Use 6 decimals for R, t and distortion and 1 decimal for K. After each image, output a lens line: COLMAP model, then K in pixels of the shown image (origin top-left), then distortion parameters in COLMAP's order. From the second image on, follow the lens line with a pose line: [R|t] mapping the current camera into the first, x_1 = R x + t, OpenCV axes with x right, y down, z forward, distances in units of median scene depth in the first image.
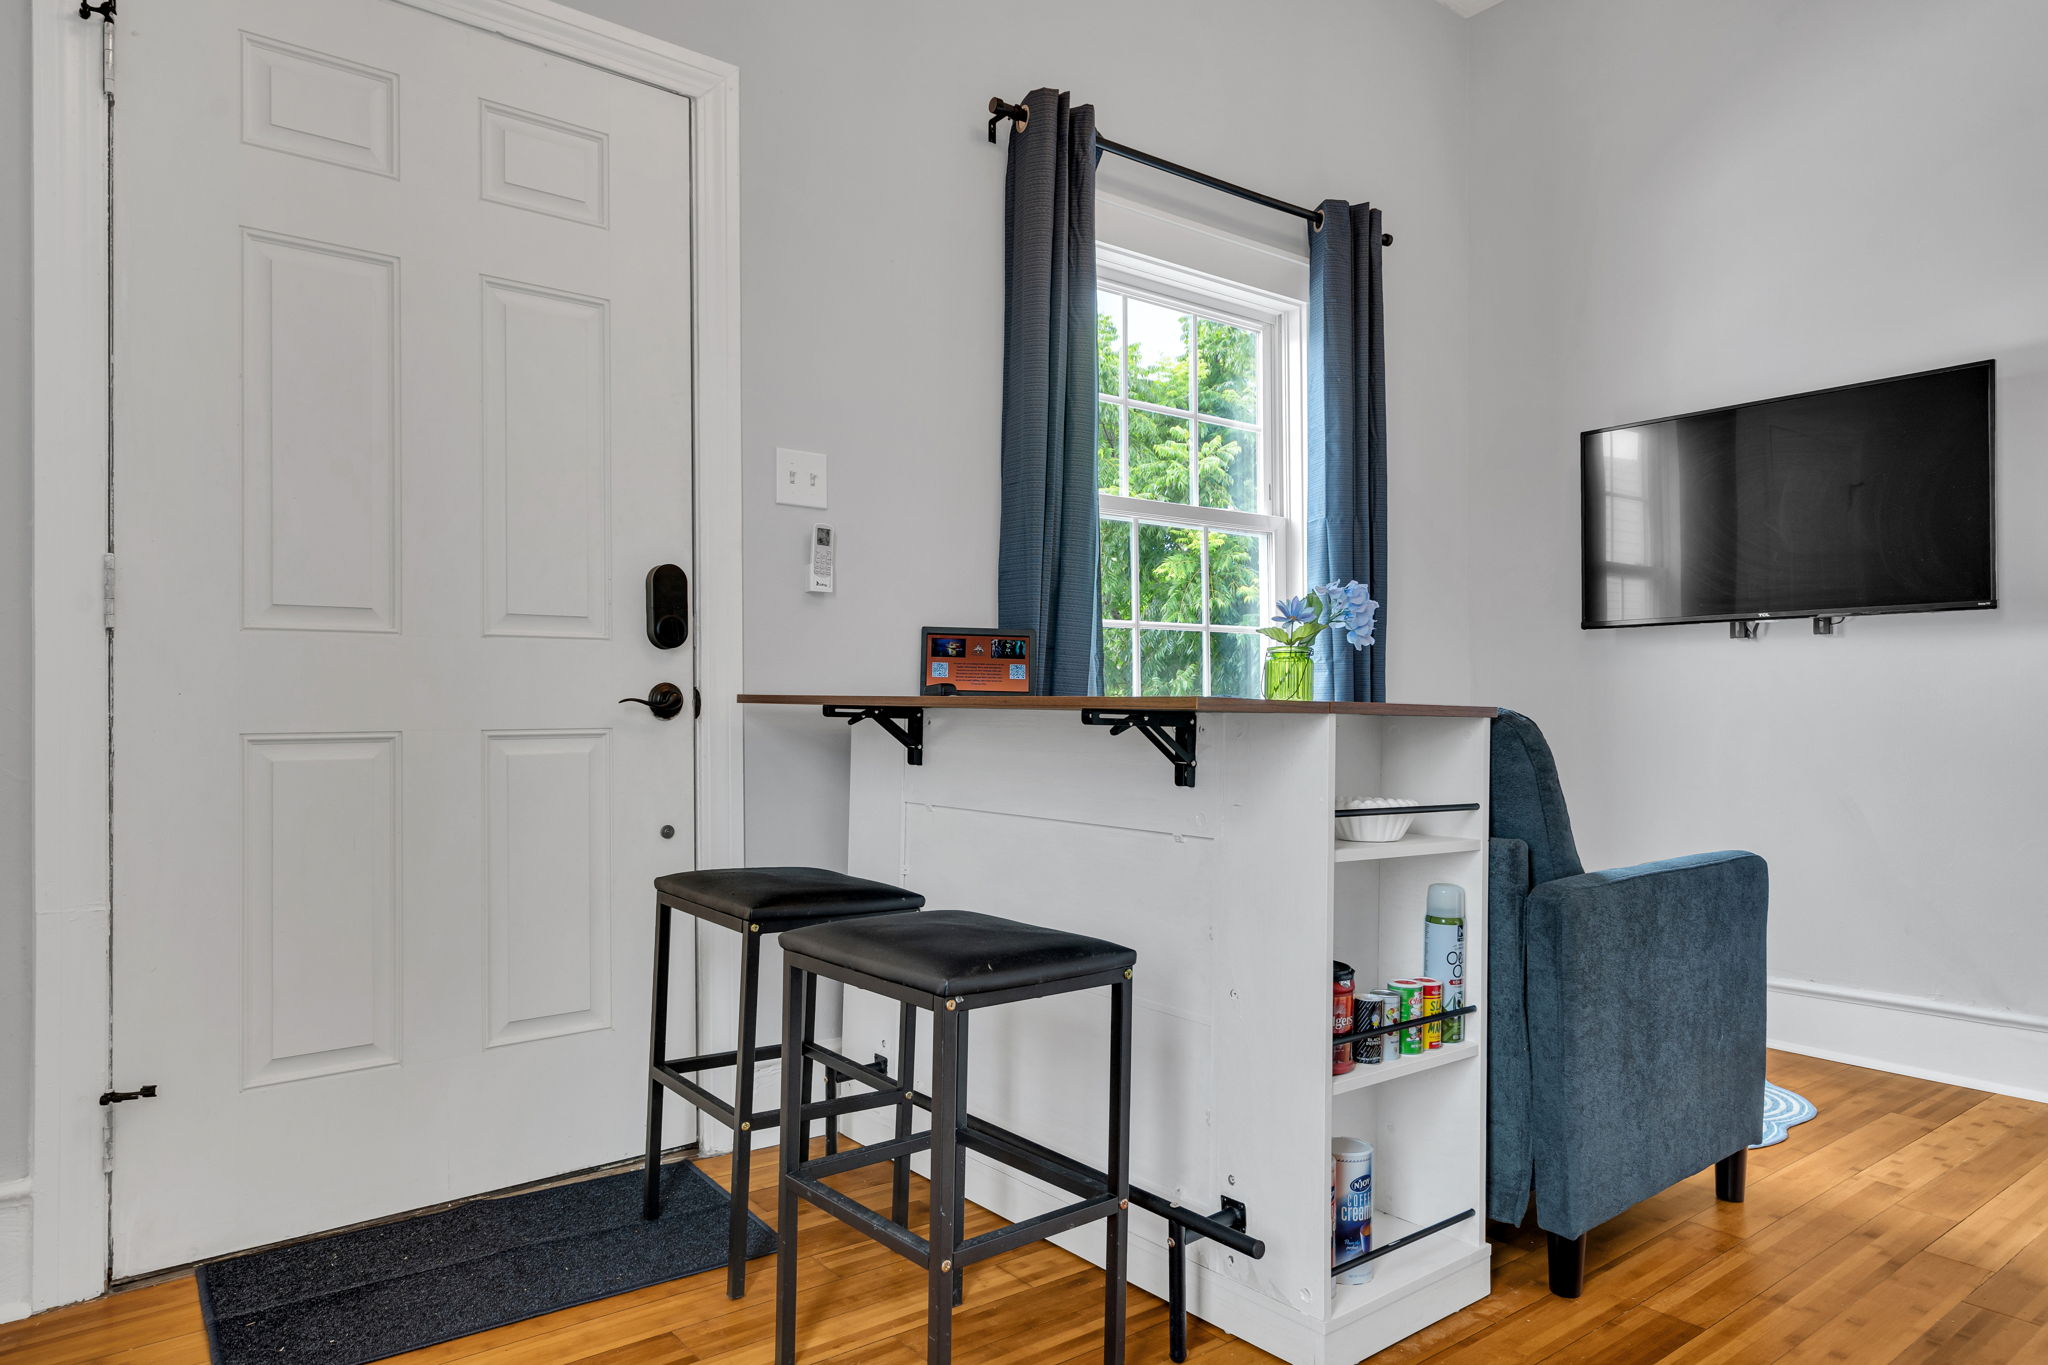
lens RADIAL K [[1244.4, 0, 1015.7], [0, 1244.4, 714.4], [0, 0, 1]] dist [0.002056, 0.001348]
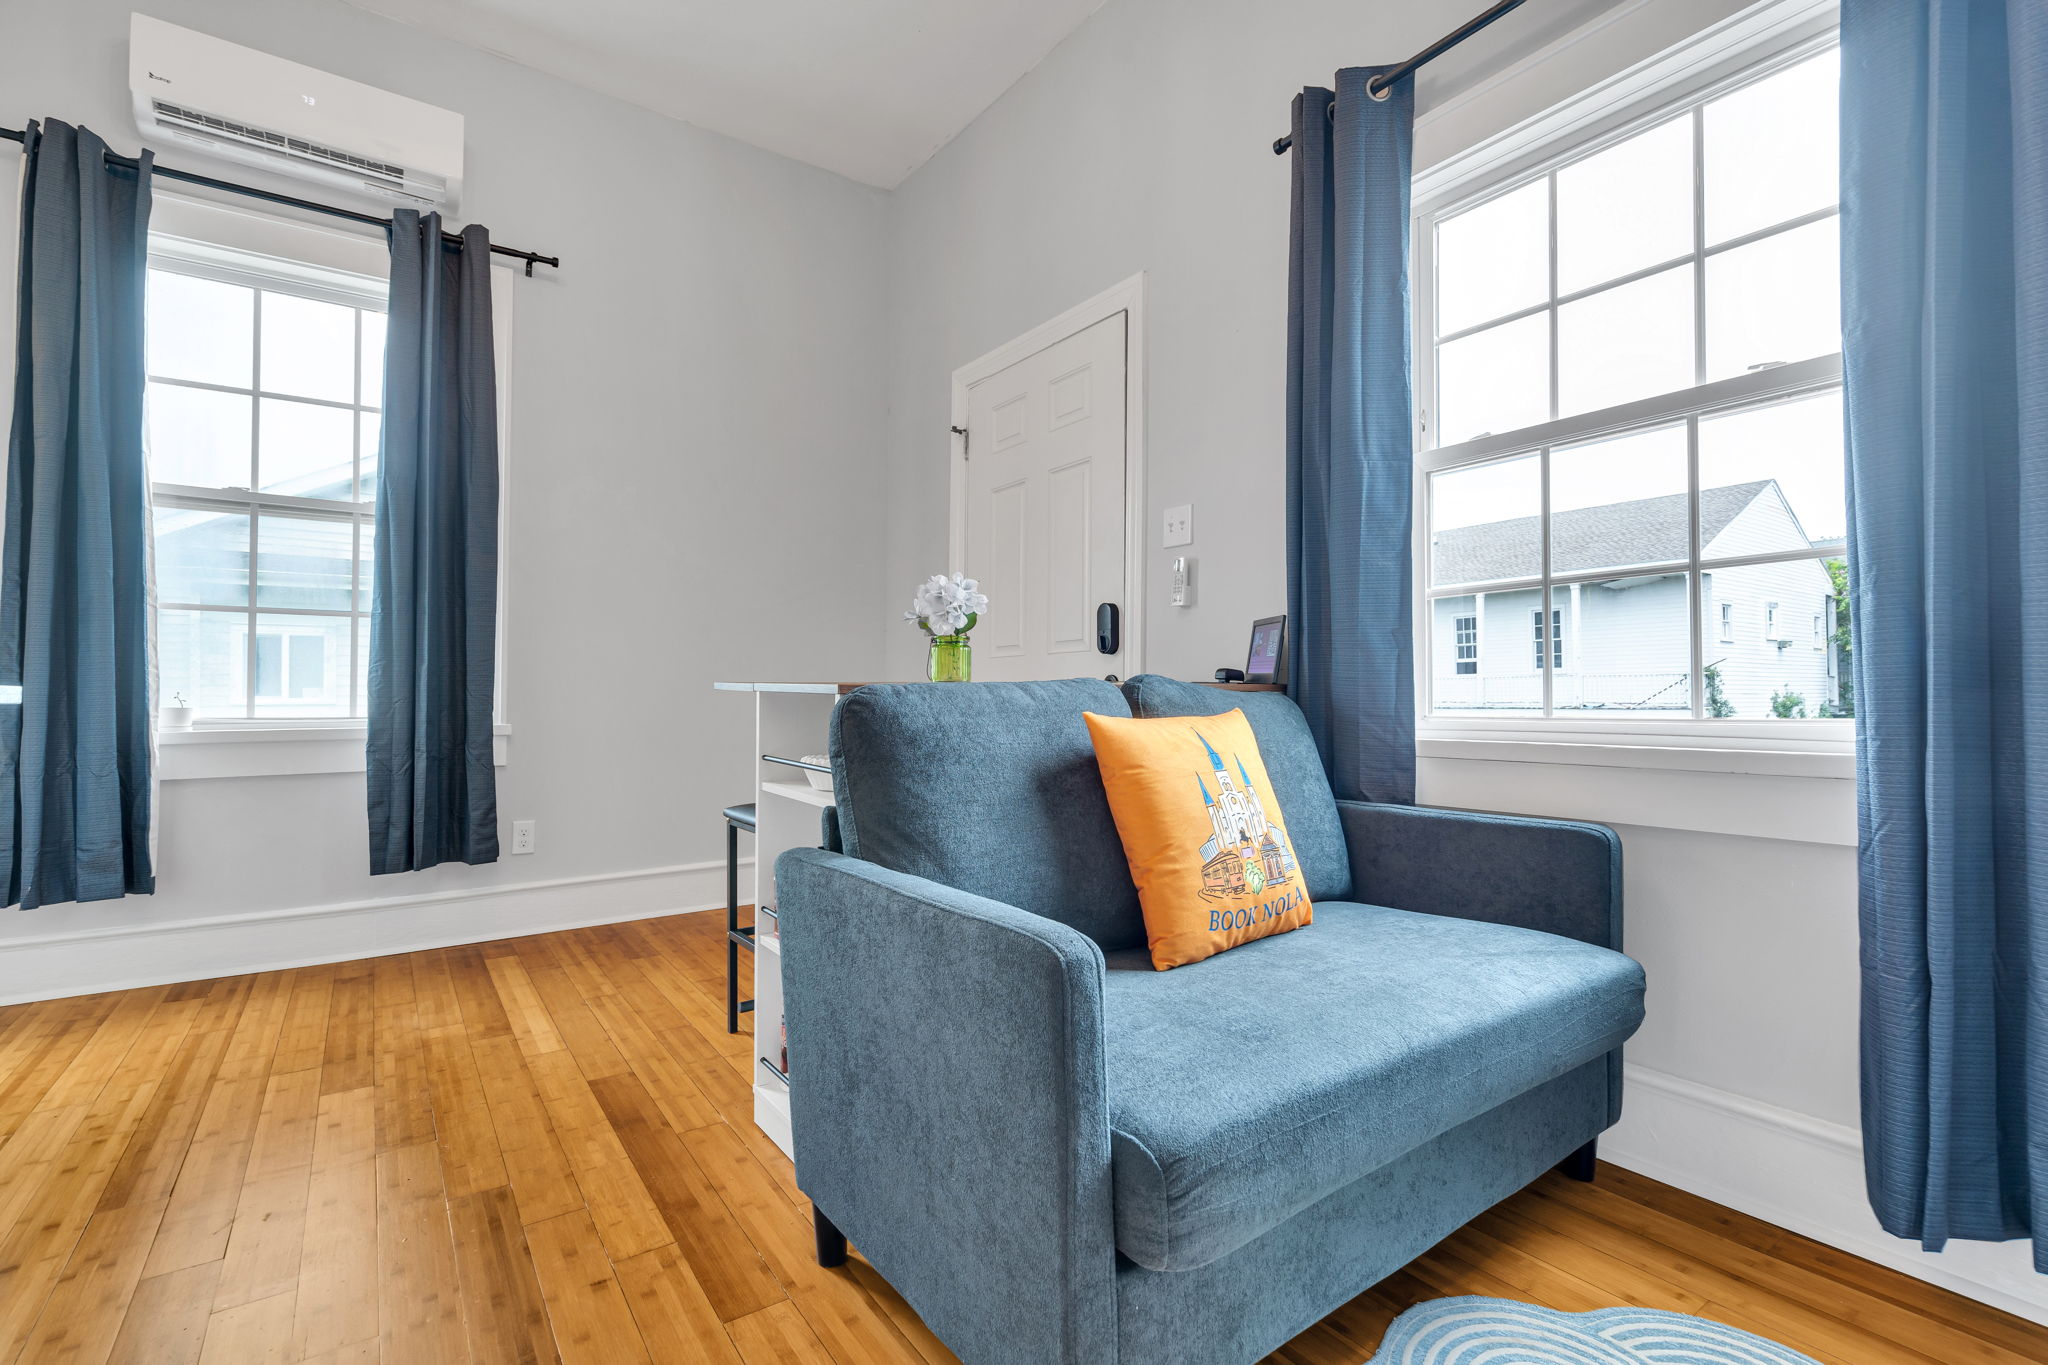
lens RADIAL K [[923.1, 0, 1024.0], [0, 923.1, 682.5], [0, 0, 1]] dist [-0.008907, 0.001681]
pose [[-0.037179, -0.016791, -0.999168, 1.121970], [-0.003629, 0.999854, -0.016668, 0.006428], [0.999302, 0.003006, -0.037235, 1.116488]]
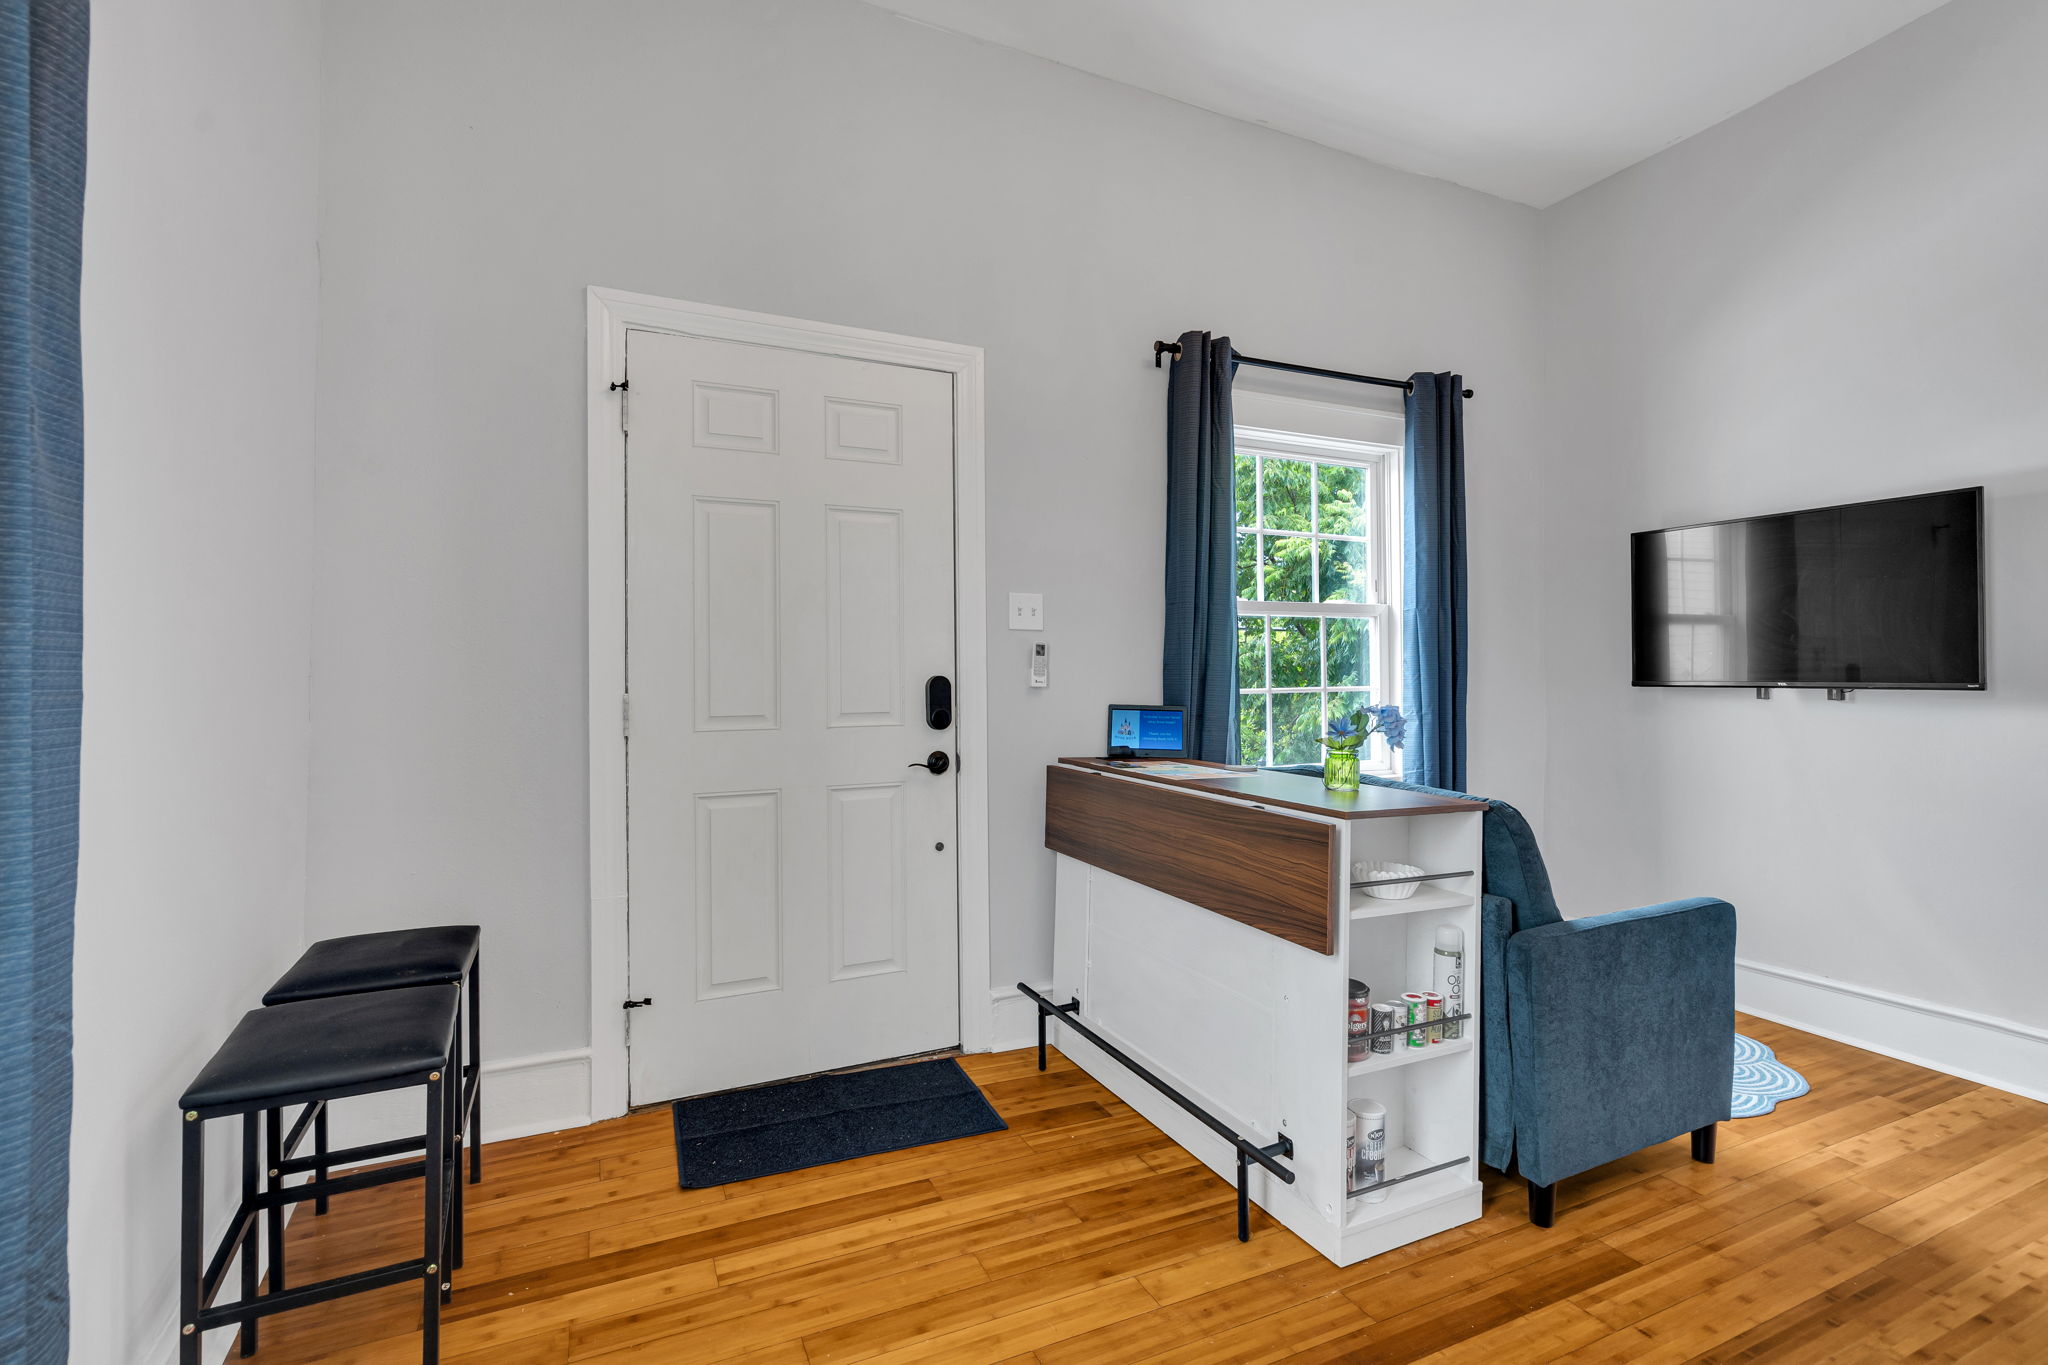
lens RADIAL K [[923.1, 0, 1024.0], [0, 923.1, 682.5], [0, 0, 1]] dist [-0.008907, 0.001681]
pose [[0.973031, -0.002945, -0.230657, 0.109536], [0.003869, 0.999986, 0.003552, -0.138019], [0.230644, -0.004349, 0.973029, -0.123970]]
